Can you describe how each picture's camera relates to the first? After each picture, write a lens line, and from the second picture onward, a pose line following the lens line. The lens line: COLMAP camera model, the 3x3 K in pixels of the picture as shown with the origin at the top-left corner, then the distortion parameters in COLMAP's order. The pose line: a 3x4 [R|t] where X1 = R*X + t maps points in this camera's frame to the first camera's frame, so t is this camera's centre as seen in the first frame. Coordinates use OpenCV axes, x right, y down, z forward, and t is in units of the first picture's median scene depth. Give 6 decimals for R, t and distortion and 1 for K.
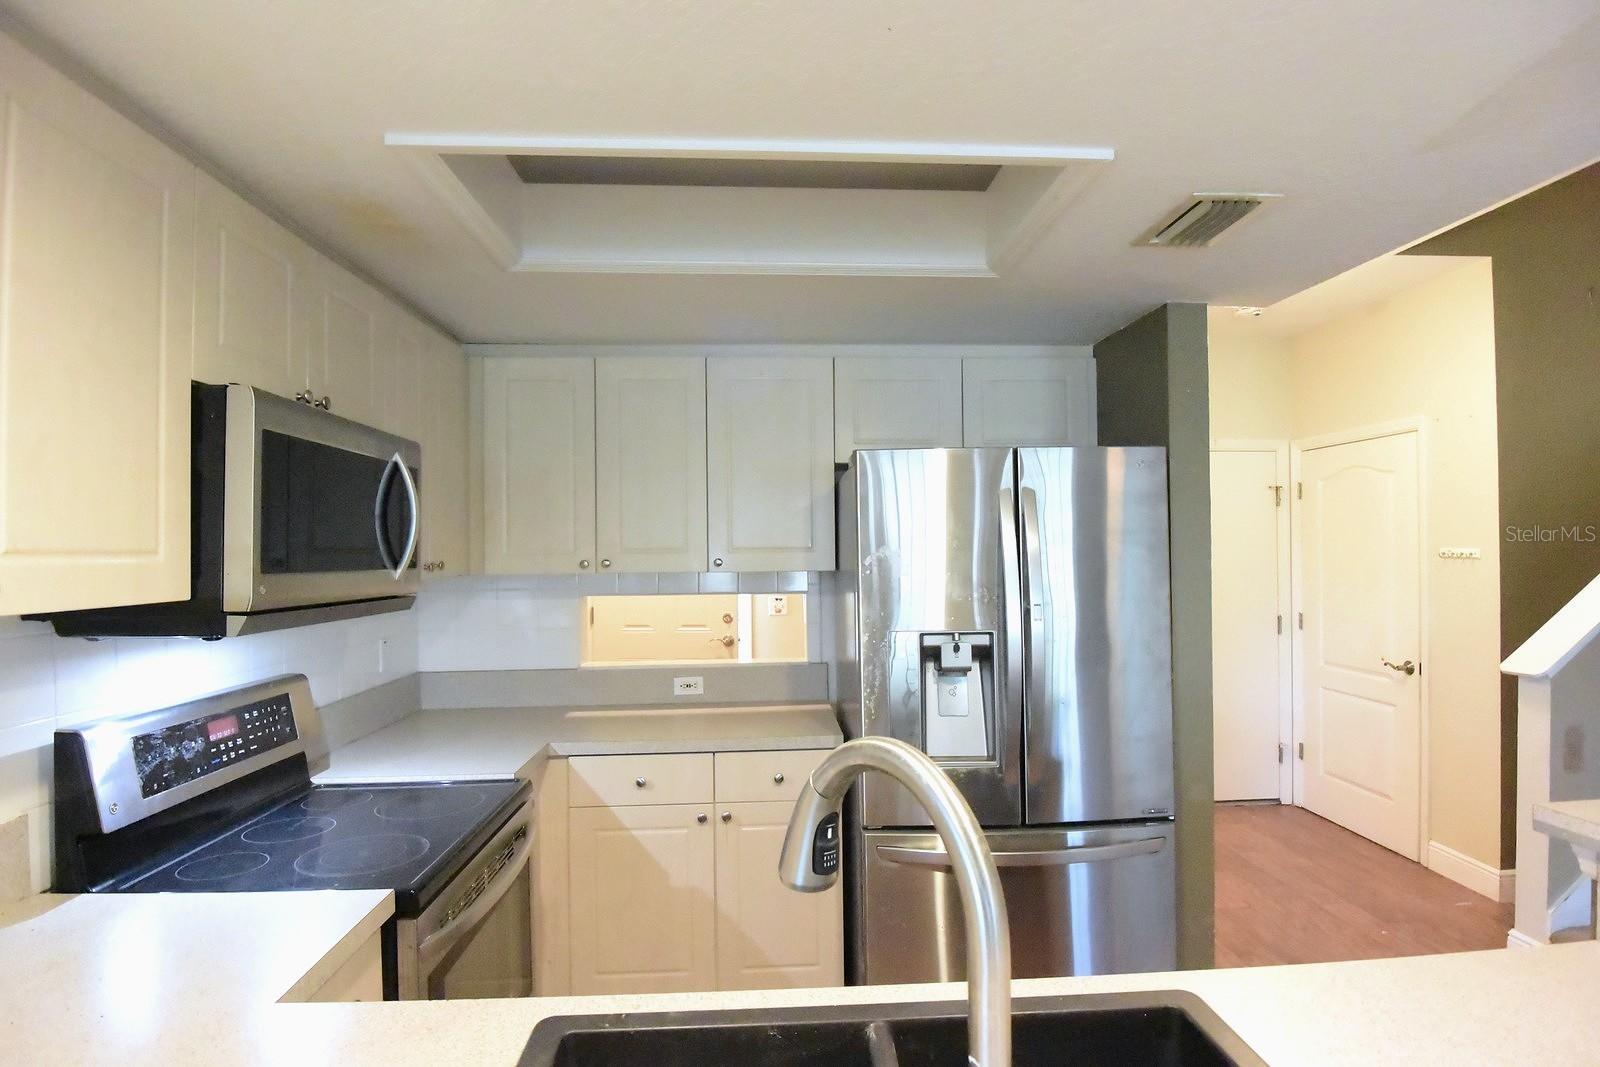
lens RADIAL K [[835.4, 0, 798.5], [0, 835.4, 543.5], [0, 0, 1]] dist [-0.014686, -0.011174]
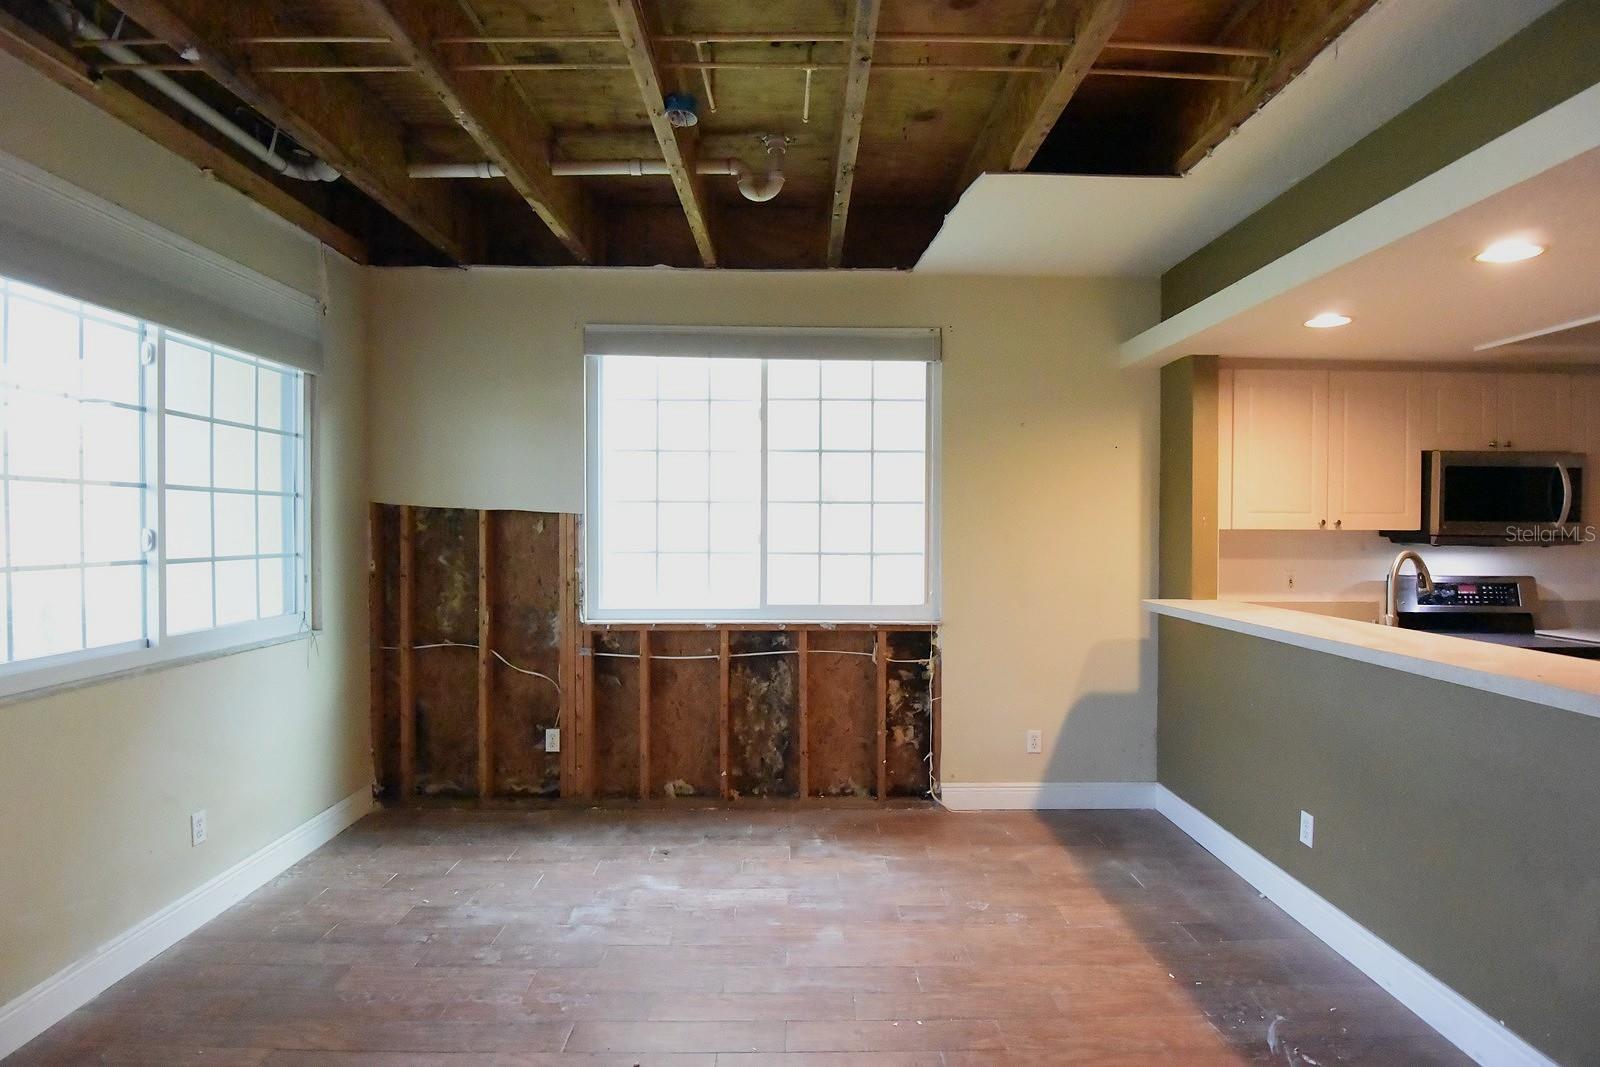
lens RADIAL K [[835.4, 0, 799.3], [0, 835.4, 532.1], [0, 0, 1]] dist [-0.014686, -0.011174]
pose [[-0.044782, 0.027212, -0.998626, 1.686447], [0.009830, 0.999593, 0.026797, -0.015281], [0.998948, -0.008617, -0.045031, -0.757098]]
